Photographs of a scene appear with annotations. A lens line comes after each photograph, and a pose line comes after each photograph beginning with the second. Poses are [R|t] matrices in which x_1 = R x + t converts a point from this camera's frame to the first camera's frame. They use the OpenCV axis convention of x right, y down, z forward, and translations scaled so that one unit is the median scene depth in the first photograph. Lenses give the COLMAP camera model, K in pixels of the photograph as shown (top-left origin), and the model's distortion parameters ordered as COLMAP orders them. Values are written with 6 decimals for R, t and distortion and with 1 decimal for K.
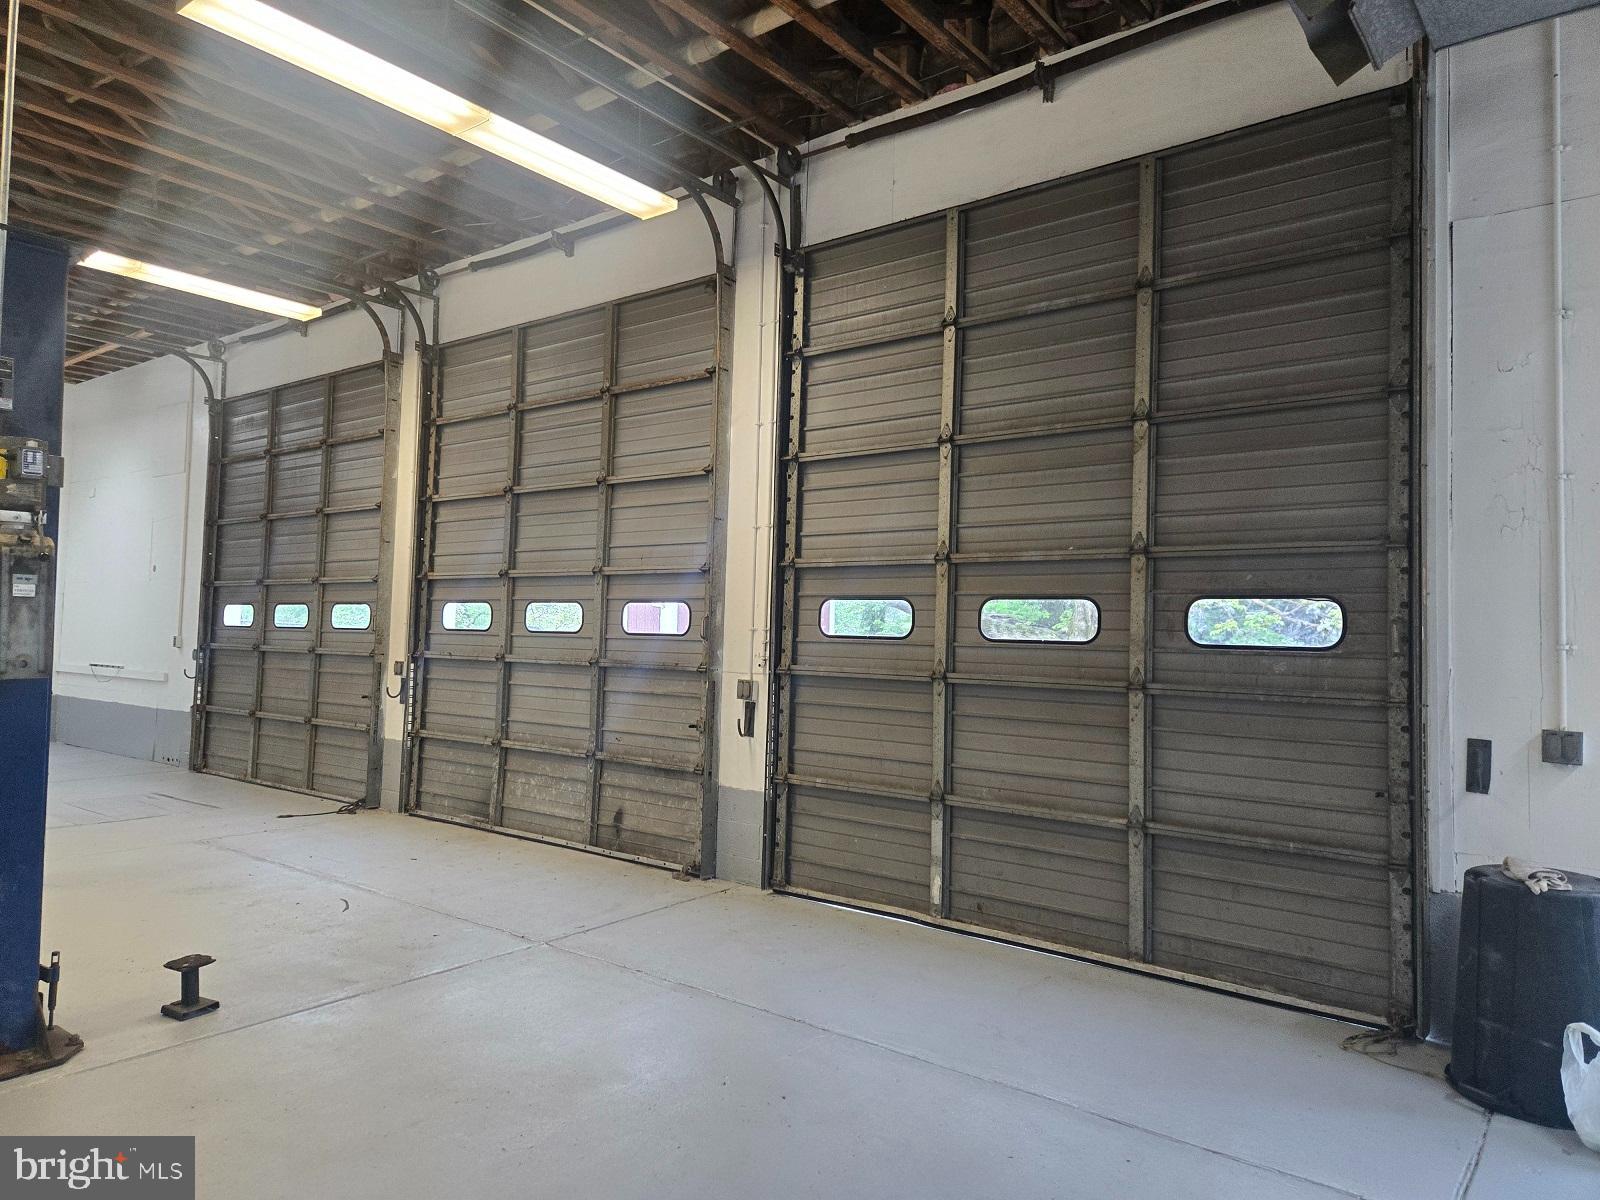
lens RADIAL K [[1075.6, 0, 762.8], [0, 1075.6, 574.5], [0, 0, 1]] dist [0.069618, -0.057300]
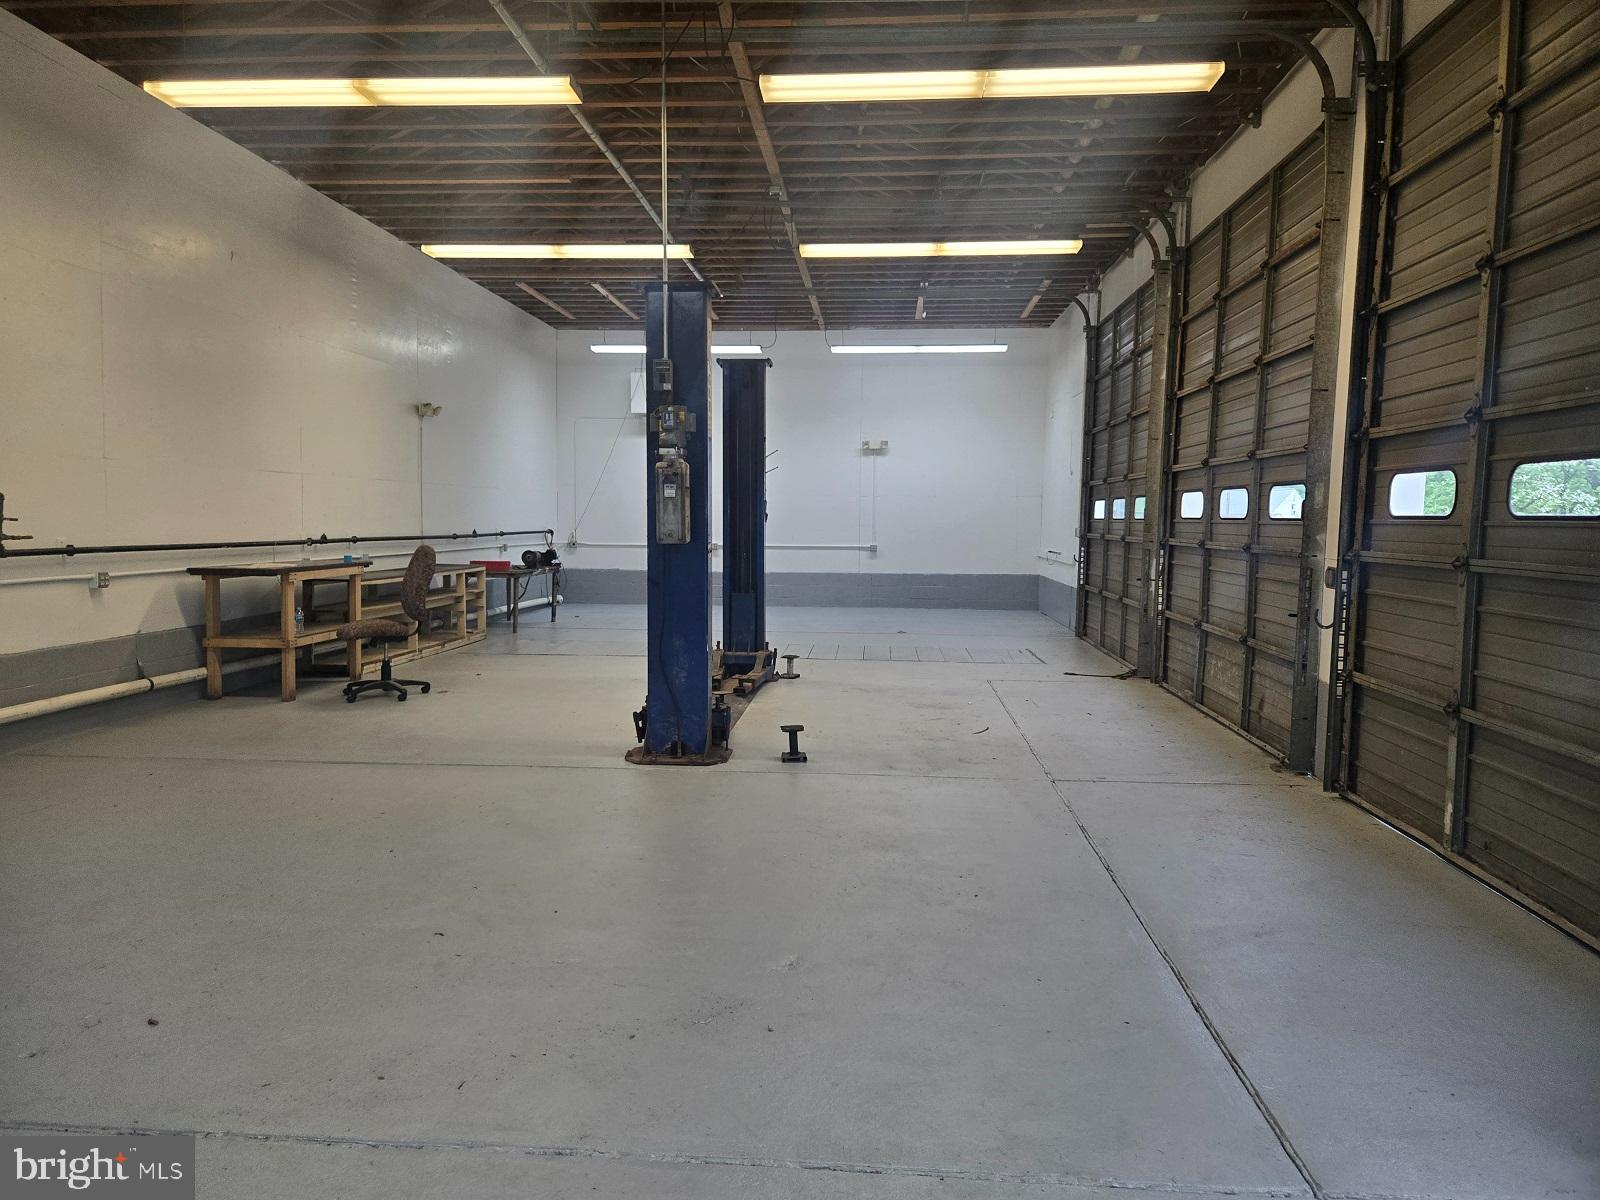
lens RADIAL K [[1075.6, 0, 793.7], [0, 1075.6, 577.9], [0, 0, 1]] dist [0.069618, -0.057300]
pose [[0.556418, 0.033248, -0.830237, 0.519457], [0.045758, 0.996457, 0.070571, 0.022034], [0.829642, -0.077257, 0.552925, 0.117543]]
